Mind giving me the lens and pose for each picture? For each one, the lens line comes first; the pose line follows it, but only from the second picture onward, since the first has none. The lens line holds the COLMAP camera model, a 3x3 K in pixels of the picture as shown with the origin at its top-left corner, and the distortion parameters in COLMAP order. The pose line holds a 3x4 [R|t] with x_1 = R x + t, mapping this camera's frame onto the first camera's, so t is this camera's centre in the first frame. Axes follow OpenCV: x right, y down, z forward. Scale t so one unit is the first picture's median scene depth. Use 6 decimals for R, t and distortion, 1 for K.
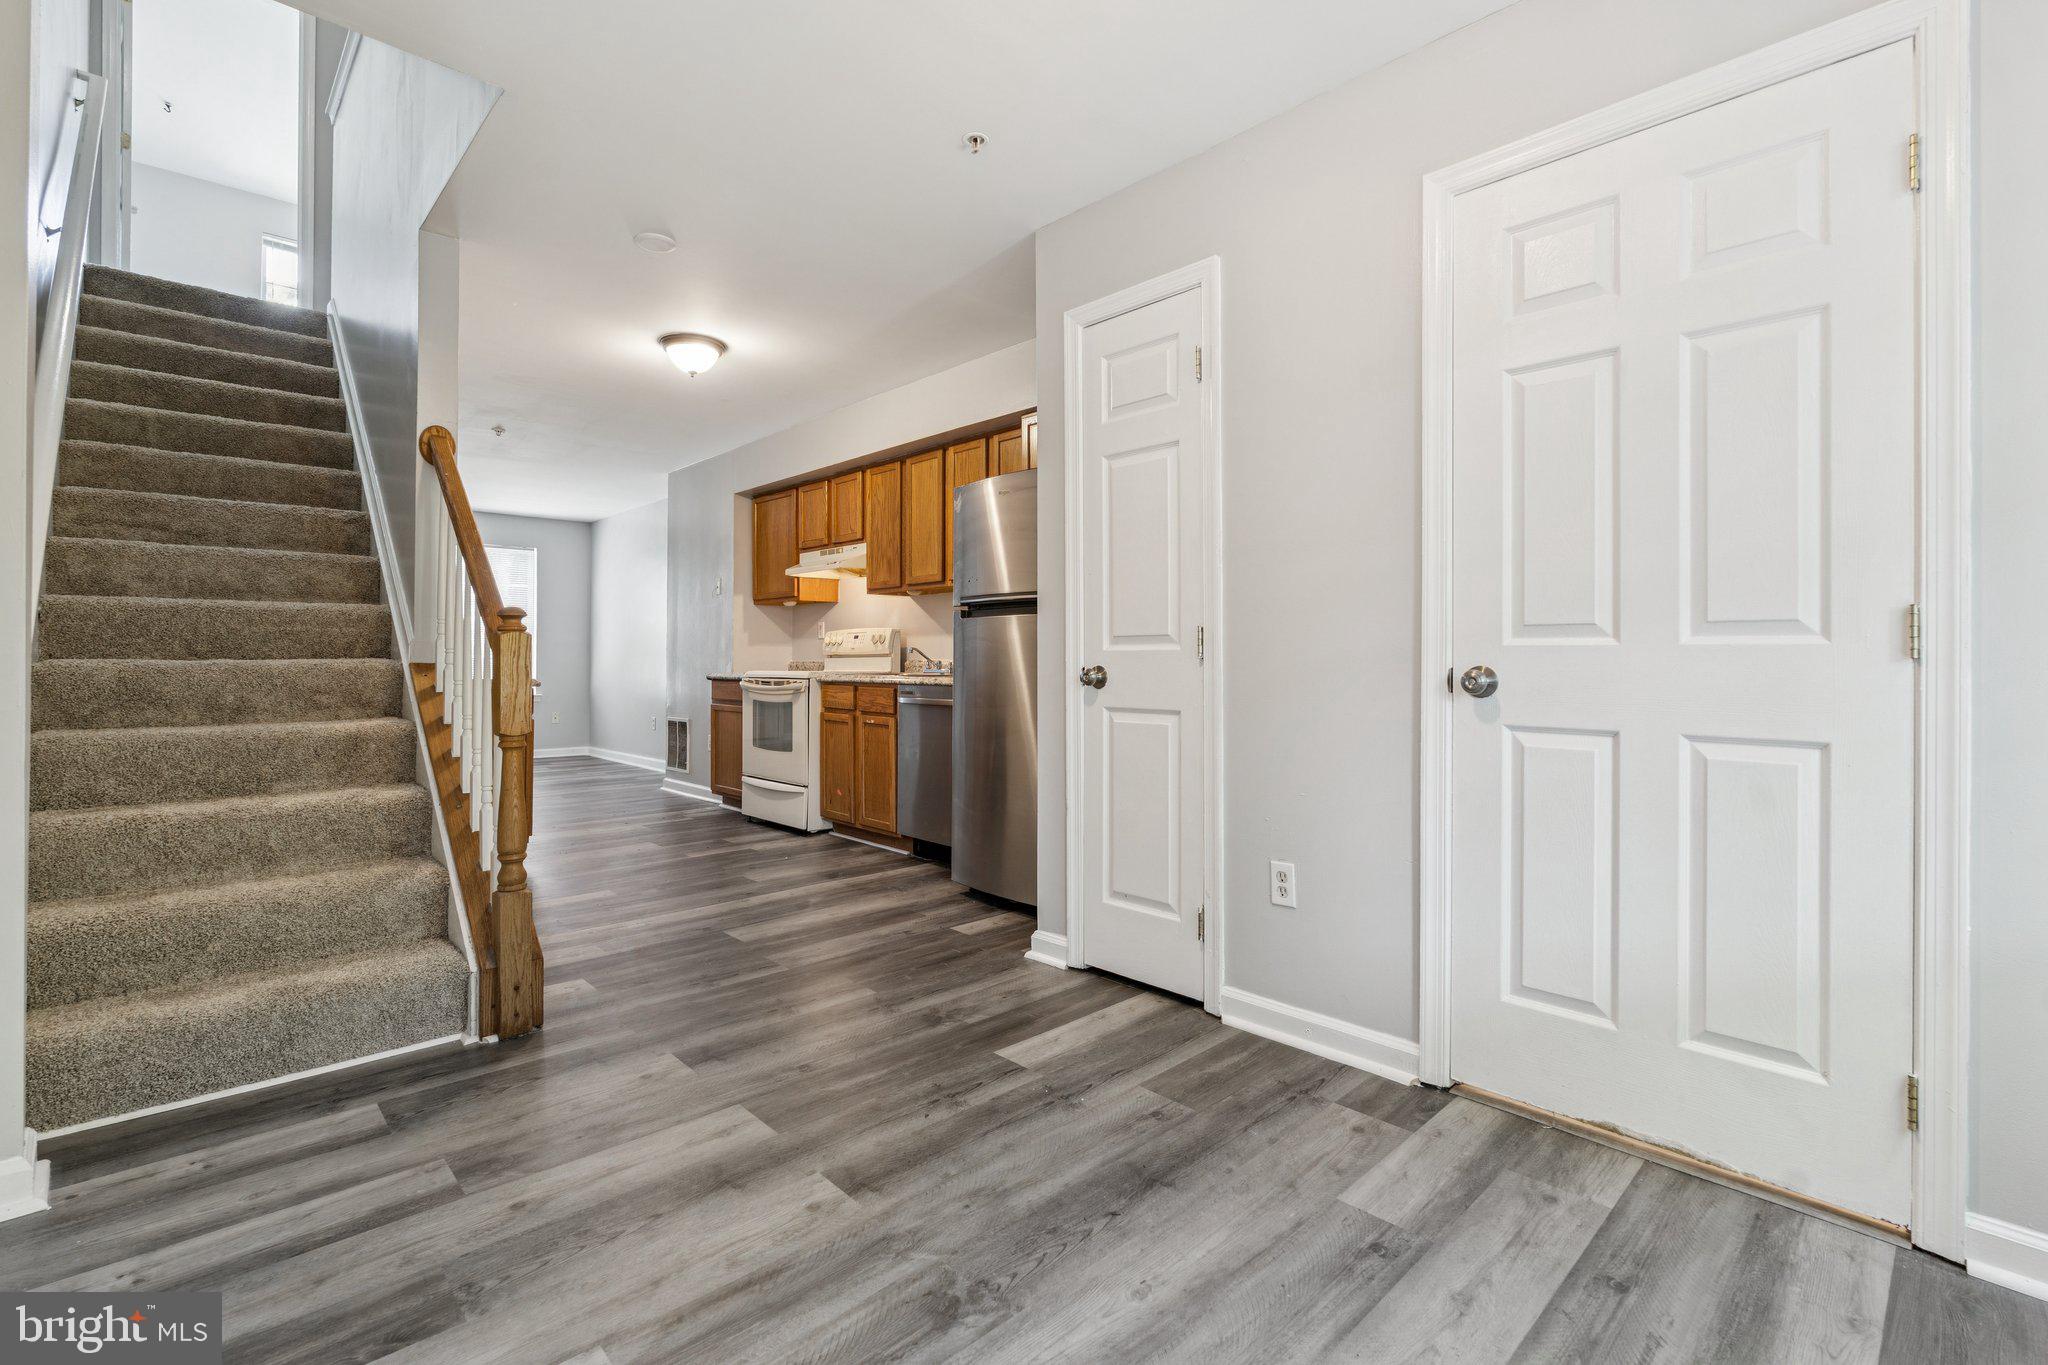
lens RADIAL K [[904.1, 0, 1022.1], [0, 904.1, 654.4], [0, 0, 1]] dist [0.021683, 0.000059]
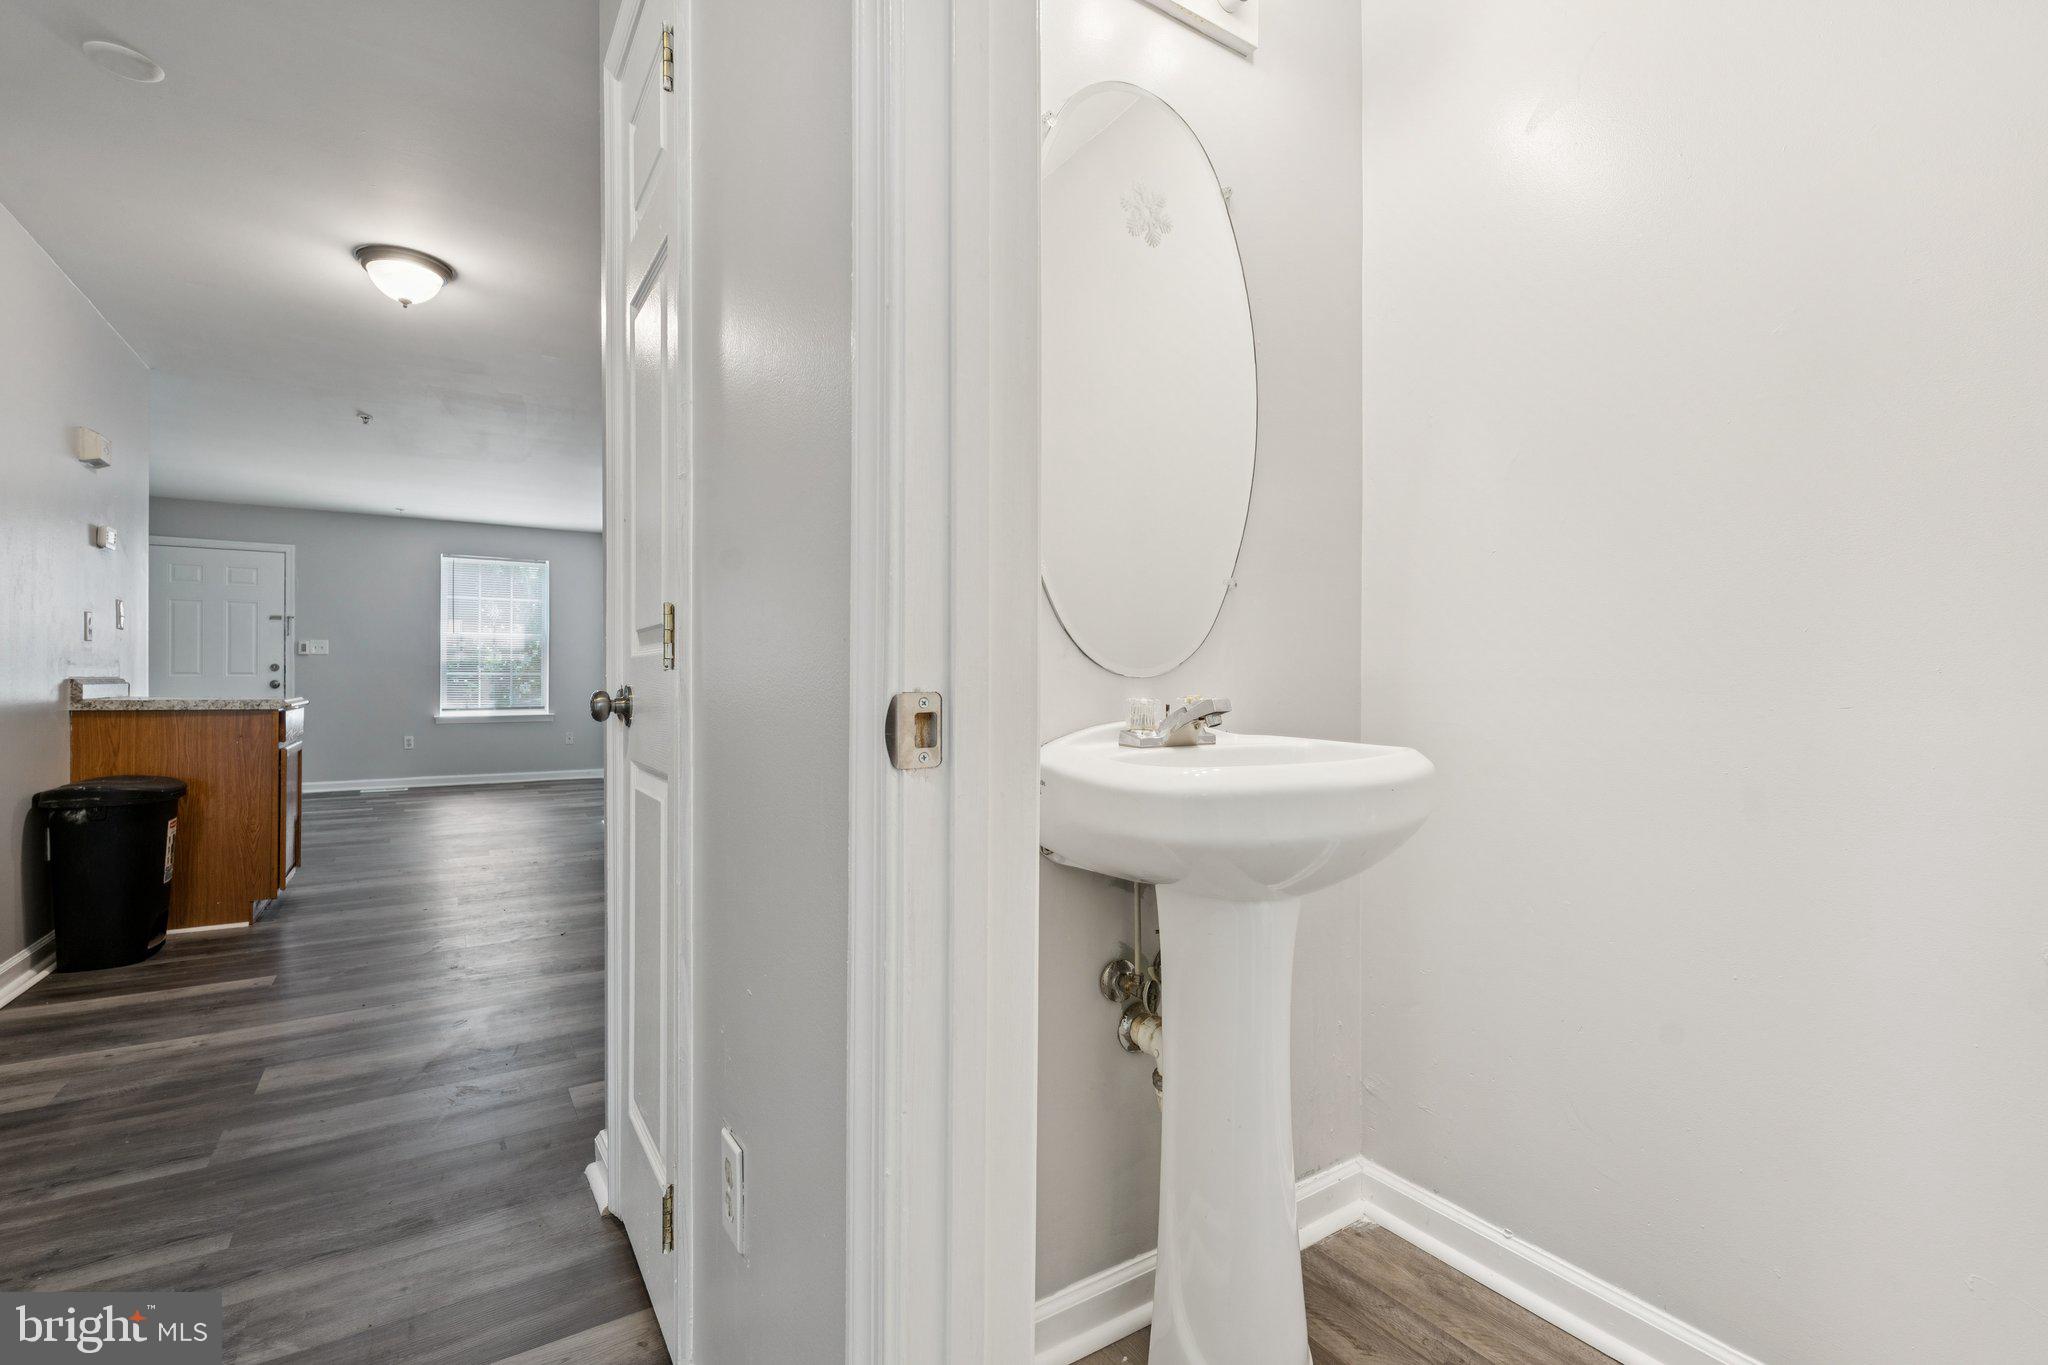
lens RADIAL K [[901.9, 0, 1024.0], [0, 901.9, 682.5], [0, 0, 1]] dist [-0.002638, 0.000309]
pose [[0.983461, 0.004499, -0.181066, 0.230890], [-0.002949, 0.999957, 0.008828, 0.002103], [0.181098, -0.008148, 0.983431, 0.275193]]
